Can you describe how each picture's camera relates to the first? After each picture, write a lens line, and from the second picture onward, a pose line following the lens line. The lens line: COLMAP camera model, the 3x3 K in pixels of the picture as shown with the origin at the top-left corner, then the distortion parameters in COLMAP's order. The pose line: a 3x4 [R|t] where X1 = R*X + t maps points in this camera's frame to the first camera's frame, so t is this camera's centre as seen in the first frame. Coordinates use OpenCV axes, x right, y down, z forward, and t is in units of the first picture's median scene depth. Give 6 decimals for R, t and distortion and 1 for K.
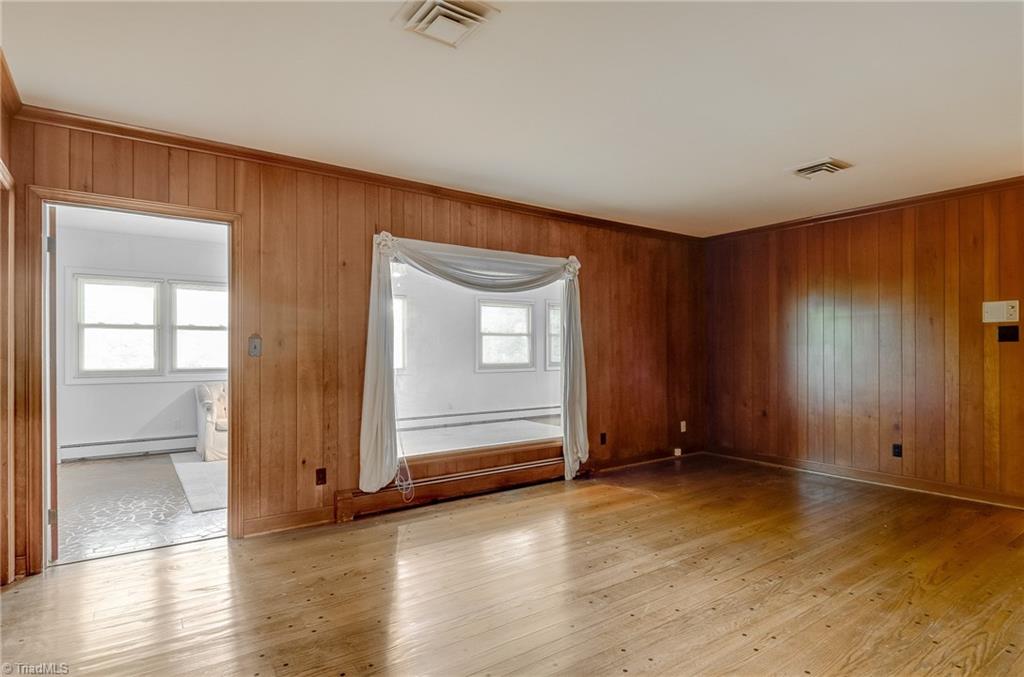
lens RADIAL K [[552.0, 0, 518.2], [0, 552.0, 348.2], [0, 0, 1]] dist [0.005763, -0.001910]
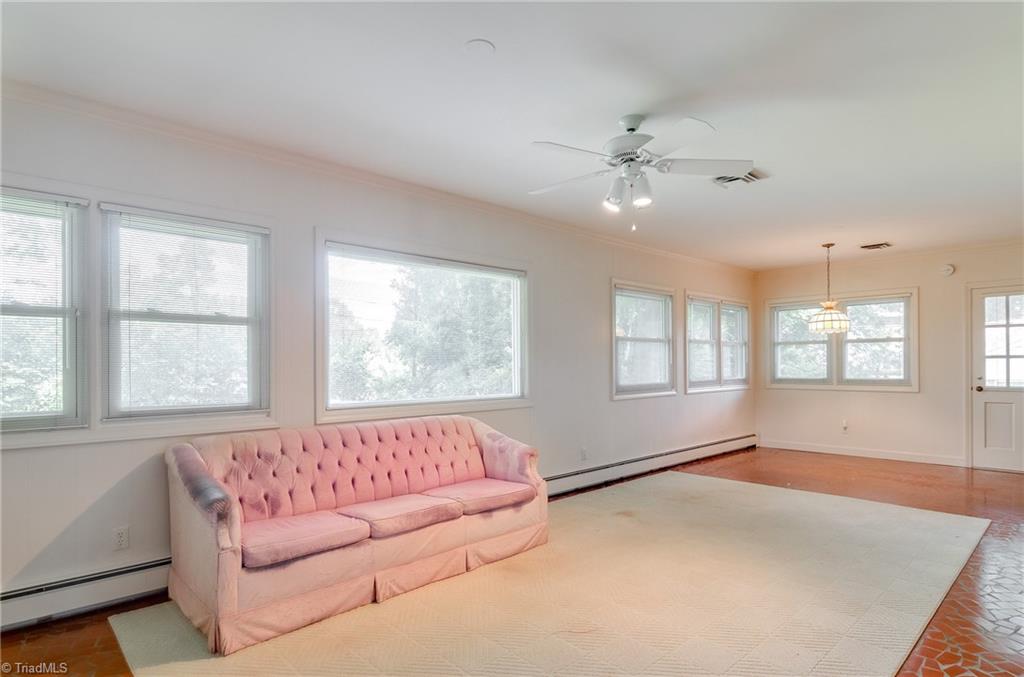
lens RADIAL K [[552.0, 0, 515.4], [0, 552.0, 363.3], [0, 0, 1]] dist [0.005763, -0.001910]
pose [[0.989644, -0.004442, 0.143472, -0.371672], [0.004044, 0.999987, 0.003066, -0.000113], [-0.143484, -0.002454, 0.989650, 0.525092]]
